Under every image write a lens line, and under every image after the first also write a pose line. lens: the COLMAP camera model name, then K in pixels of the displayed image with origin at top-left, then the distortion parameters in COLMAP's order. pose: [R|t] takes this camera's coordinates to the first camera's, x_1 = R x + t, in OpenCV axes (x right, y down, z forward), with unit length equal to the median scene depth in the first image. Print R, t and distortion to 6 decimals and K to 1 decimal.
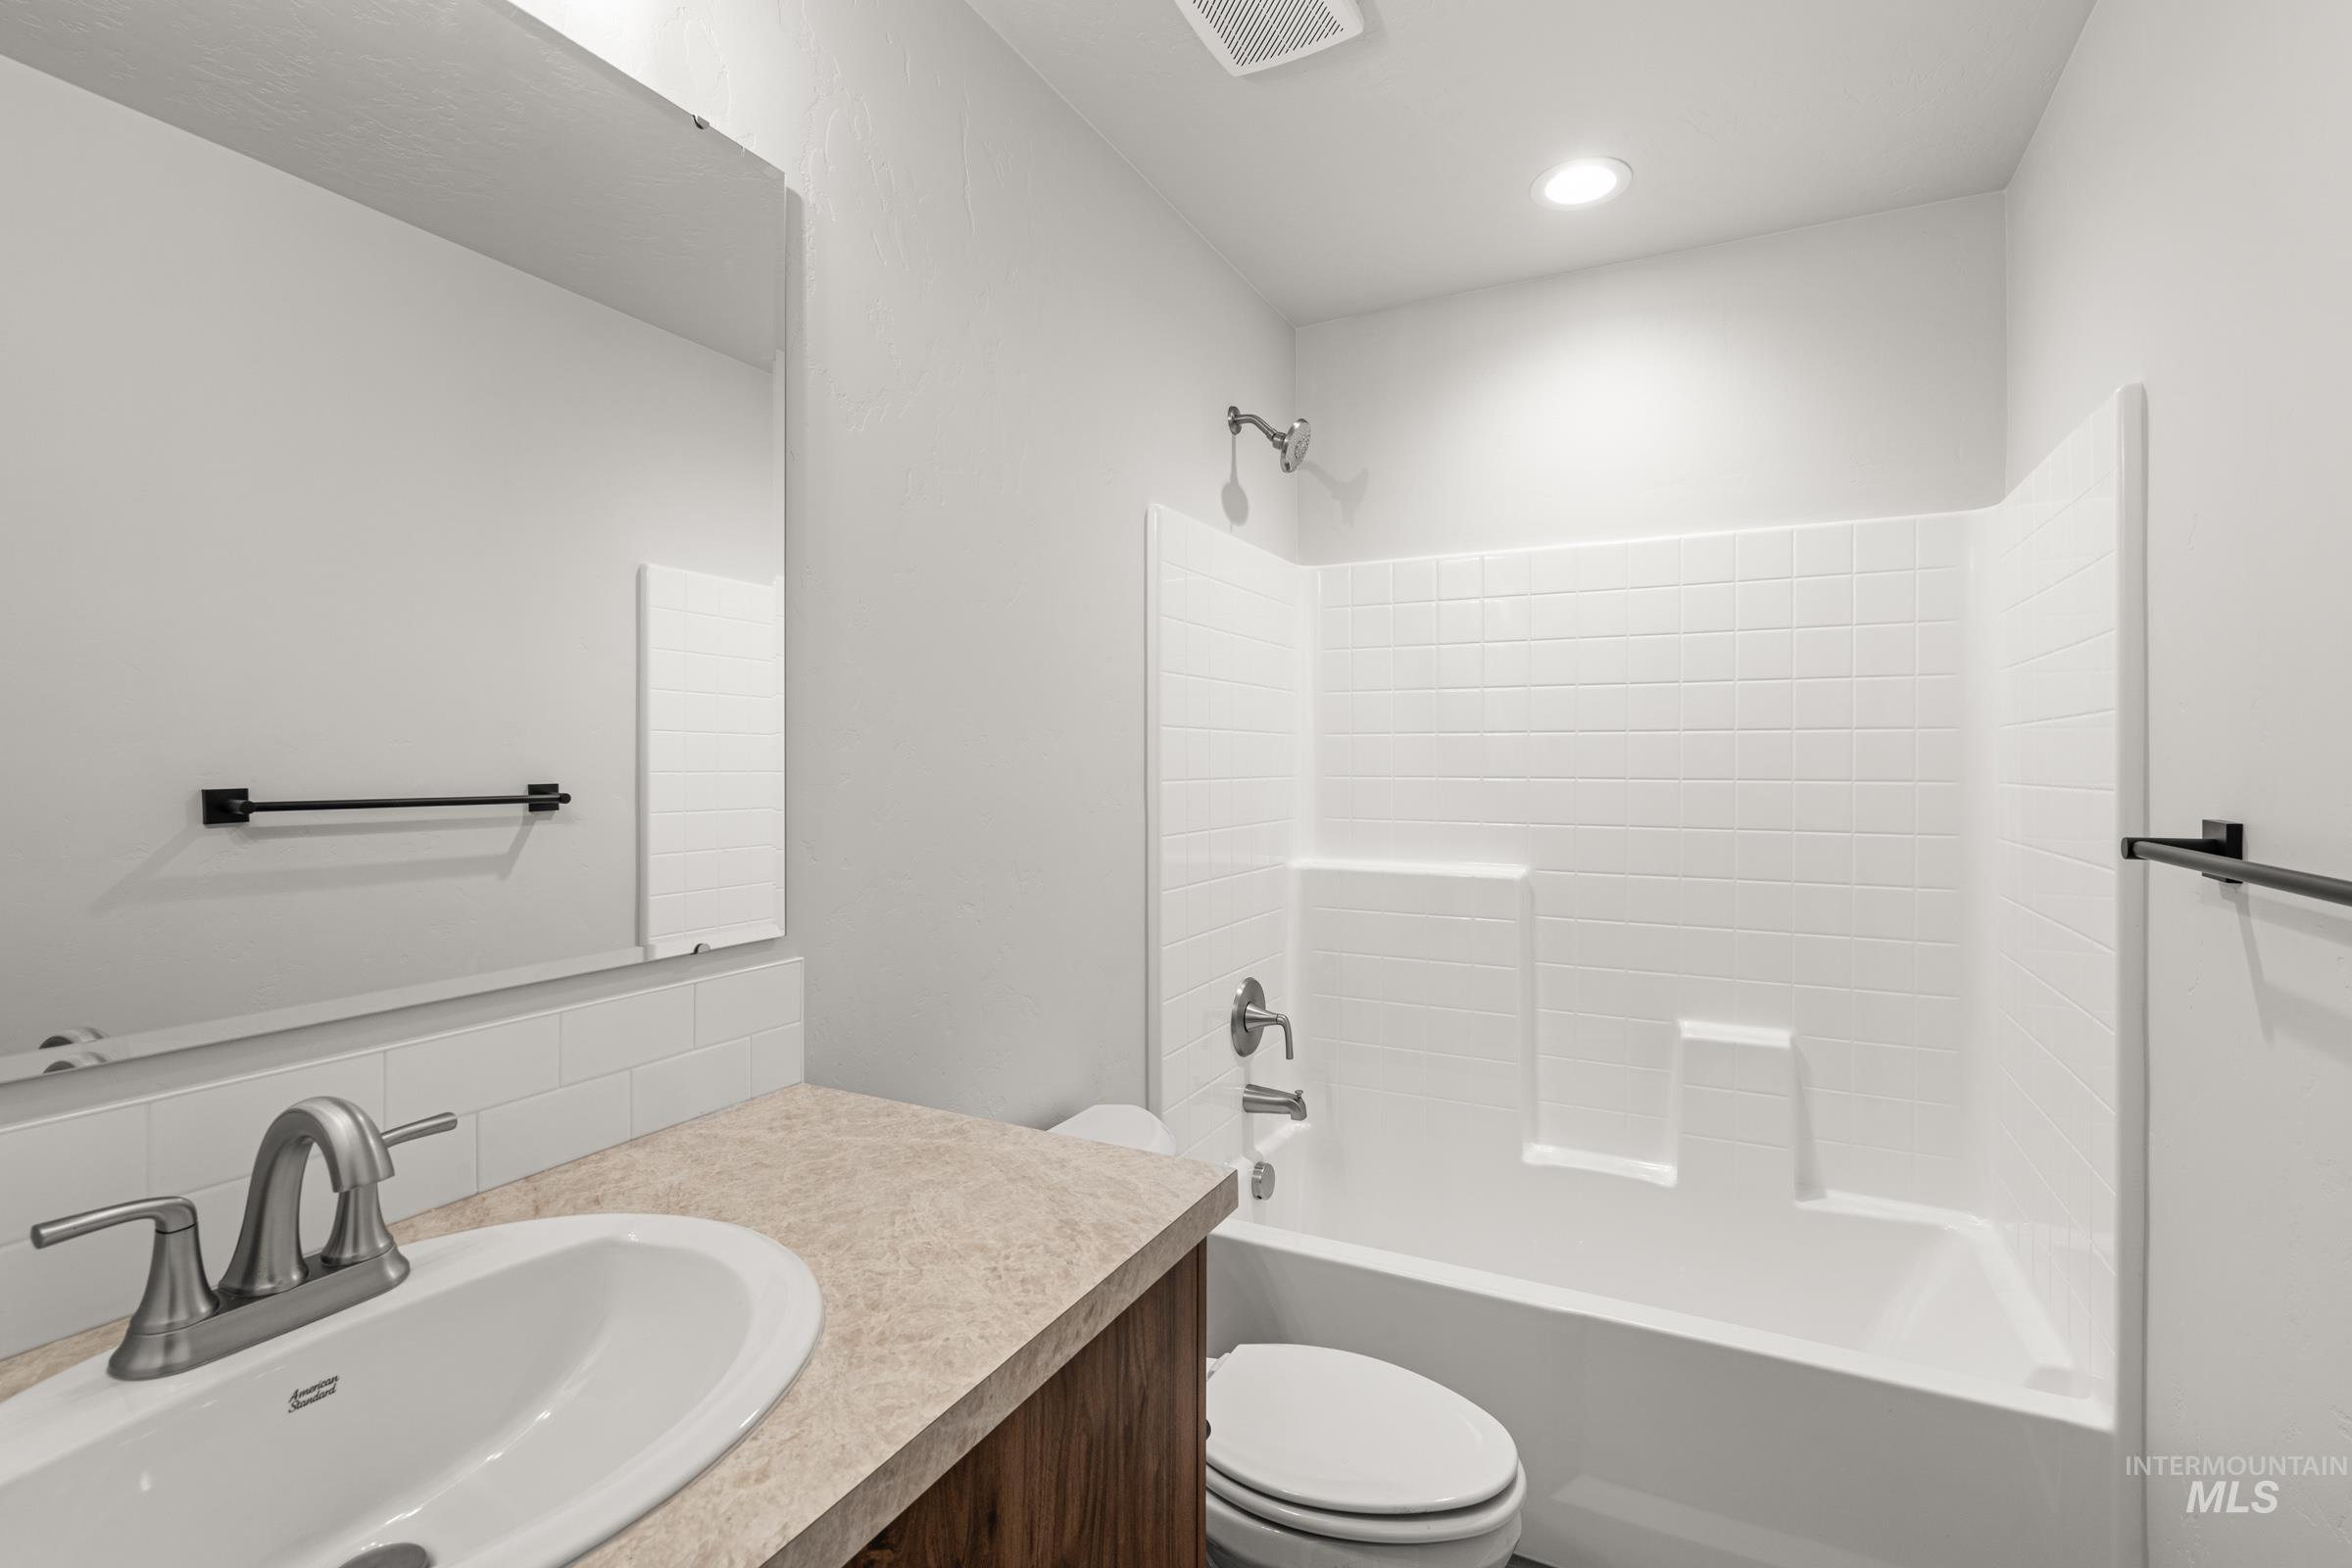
lens RADIAL K [[1053.3, 0, 1180.5], [0, 1053.3, 775.0], [0, 0, 1]] dist [-0.003243, 0.000146]
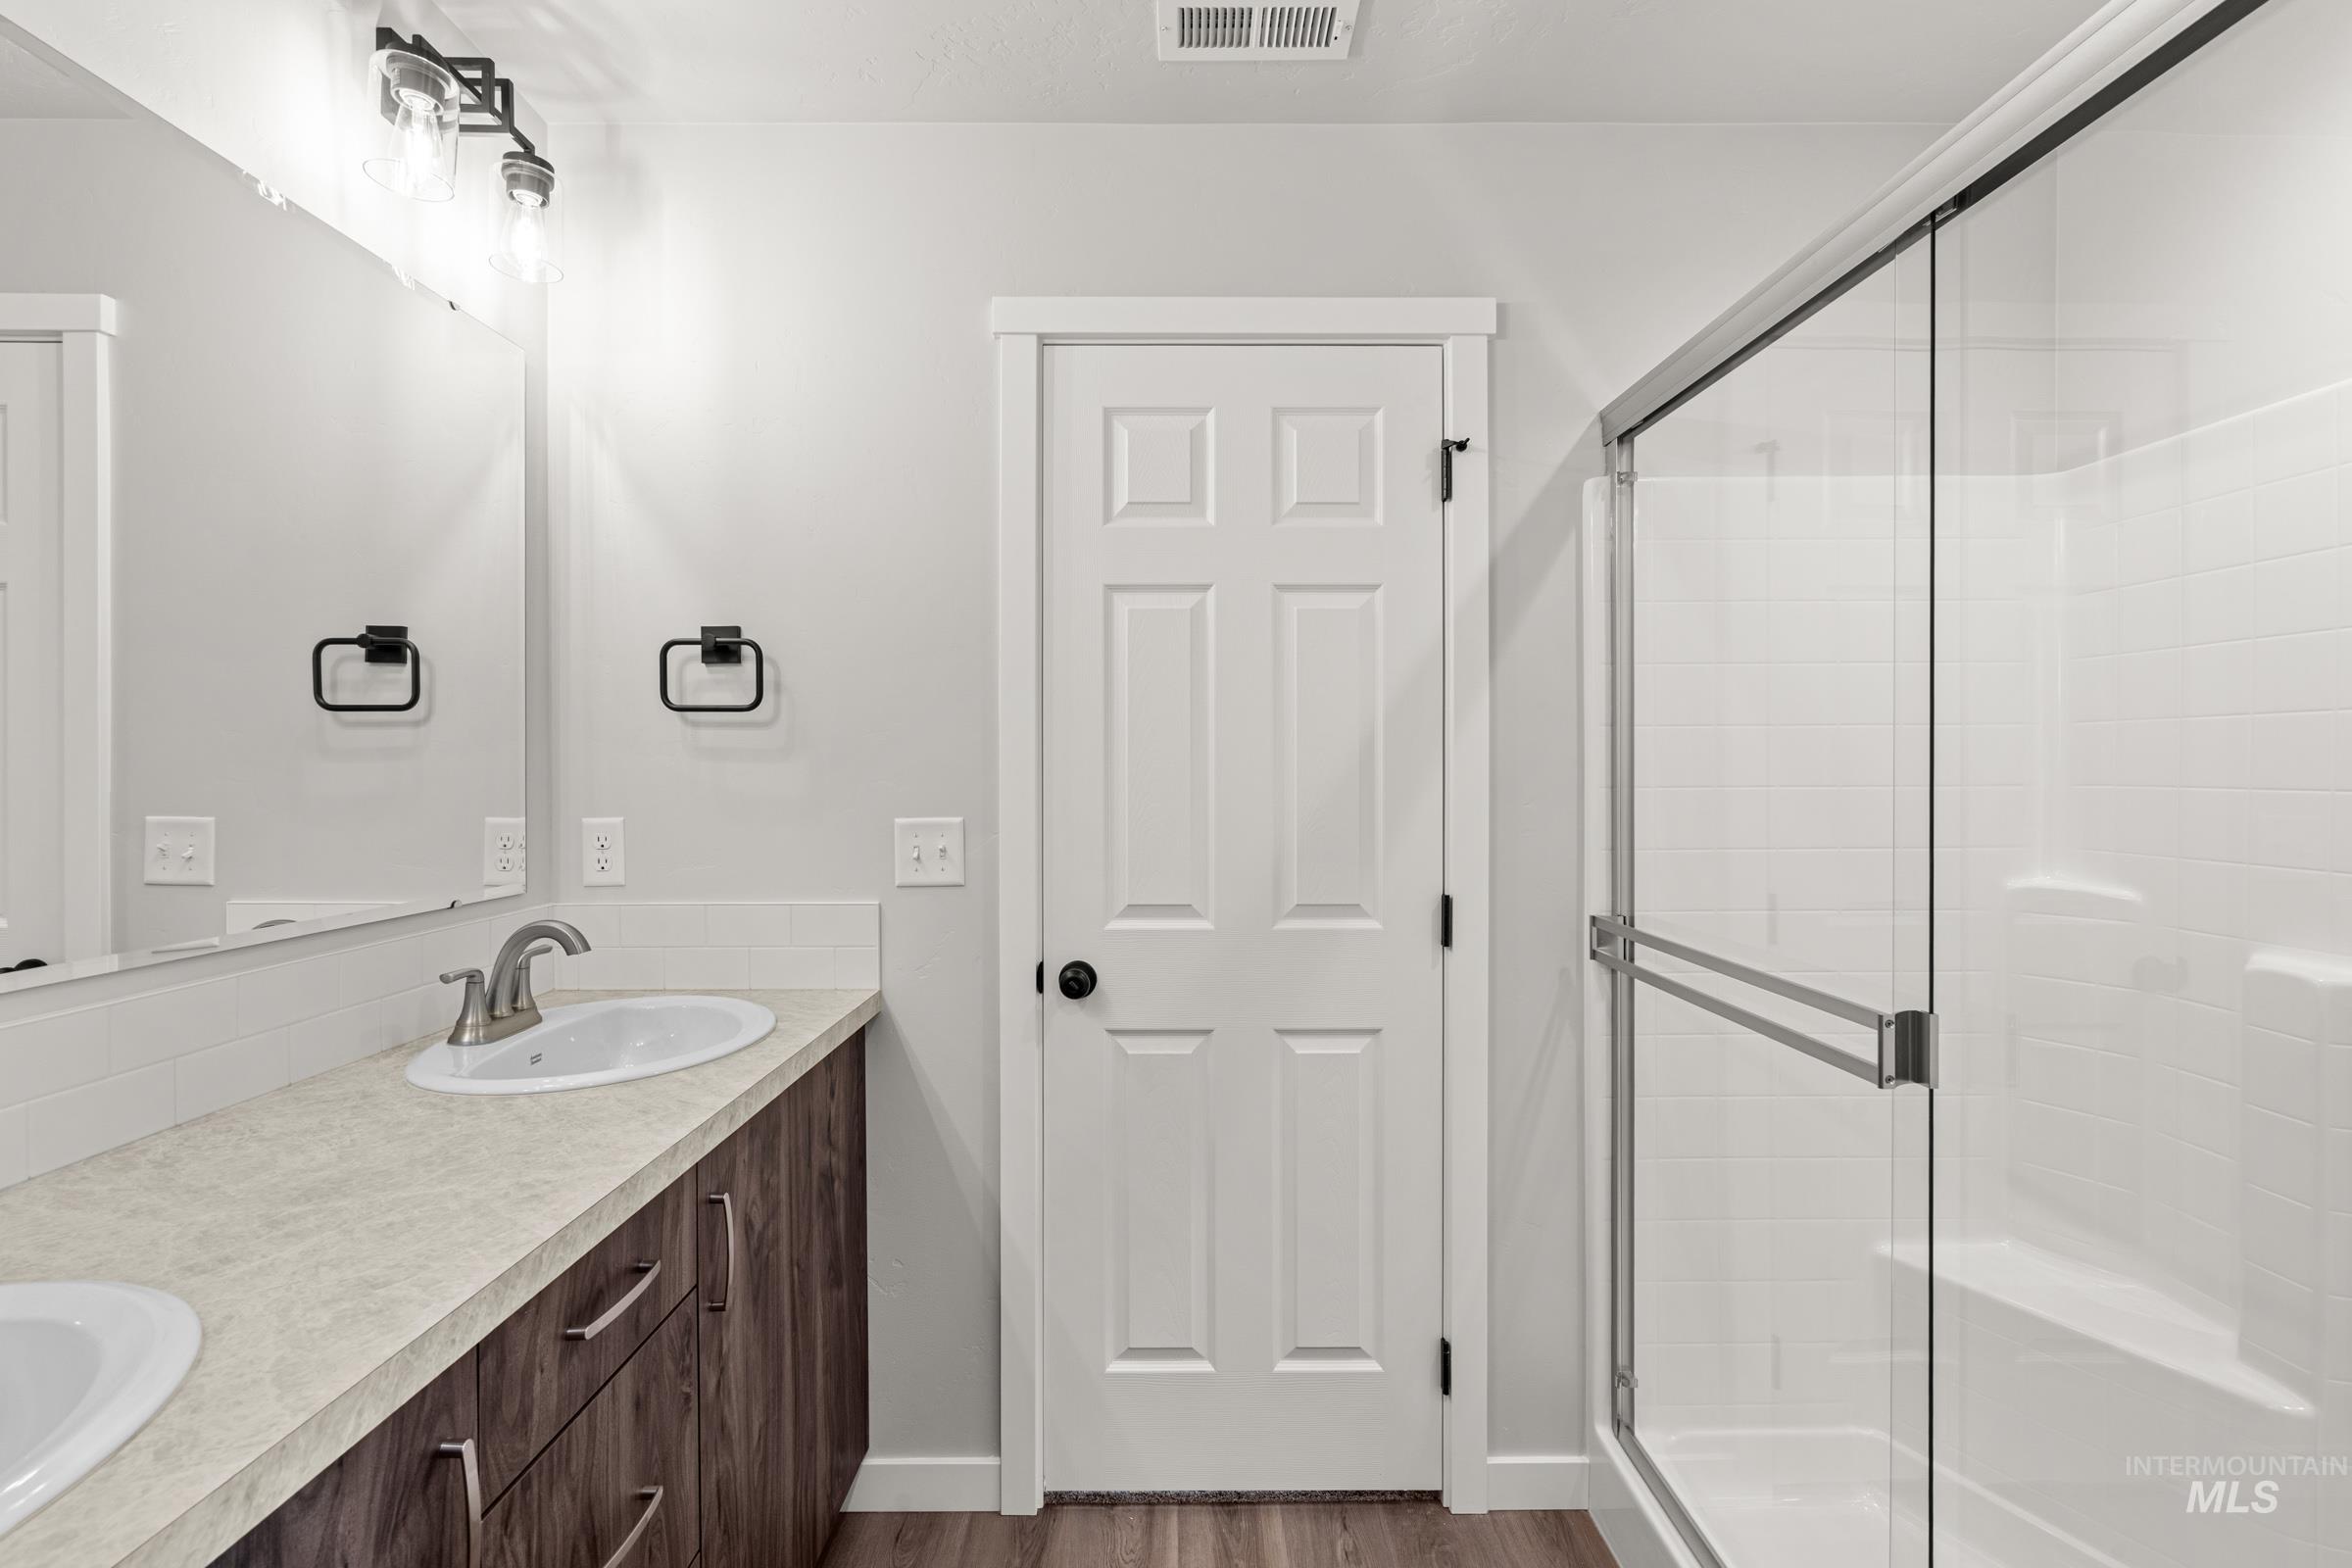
lens RADIAL K [[1053.3, 0, 1180.5], [0, 1053.3, 775.0], [0, 0, 1]] dist [-0.003243, 0.000146]
pose [[-0.889283, 0.000038, -0.457357, -0.498837], [-0.008110, 0.999841, 0.015852, -0.027948], [0.457285, 0.017806, -0.889142, 2.203023]]
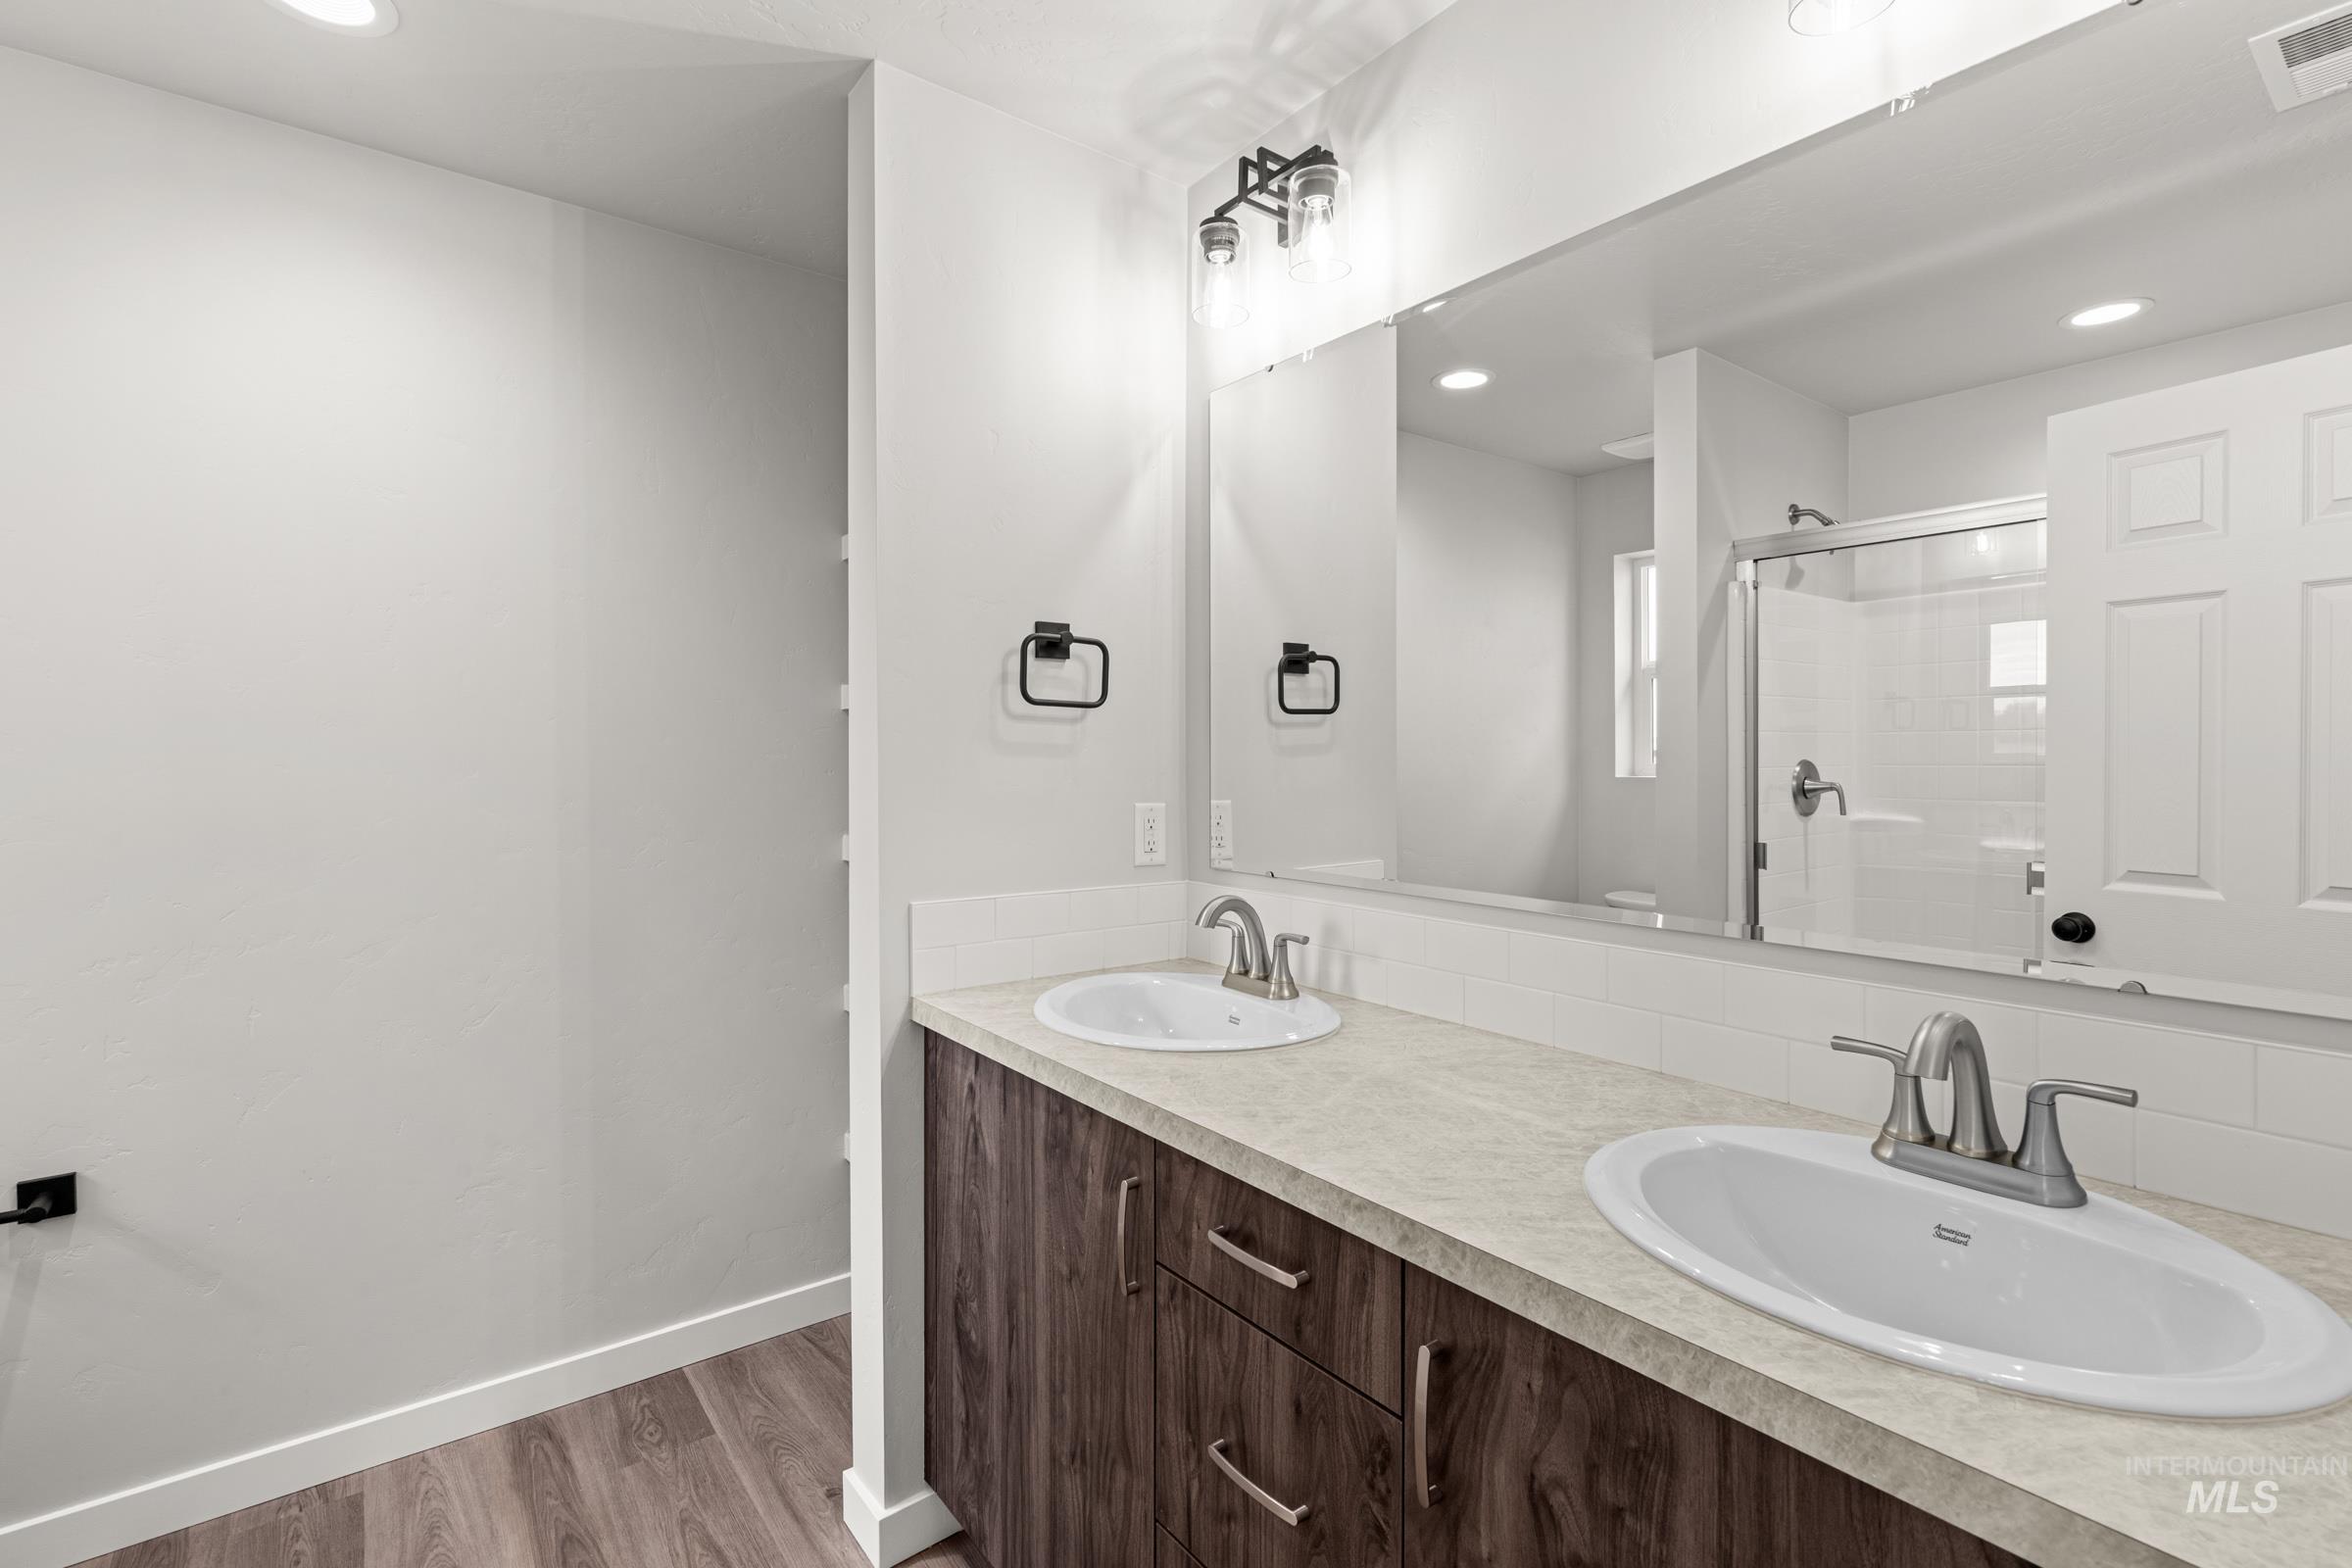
lens RADIAL K [[1053.3, 0, 1180.5], [0, 1053.3, 775.0], [0, 0, 1]] dist [-0.003243, 0.000146]
pose [[0.431172, -0.017023, 0.902109, -1.458206], [0.012160, 0.999841, 0.013056, -0.014769], [-0.902188, 0.005340, 0.431310, 0.701580]]
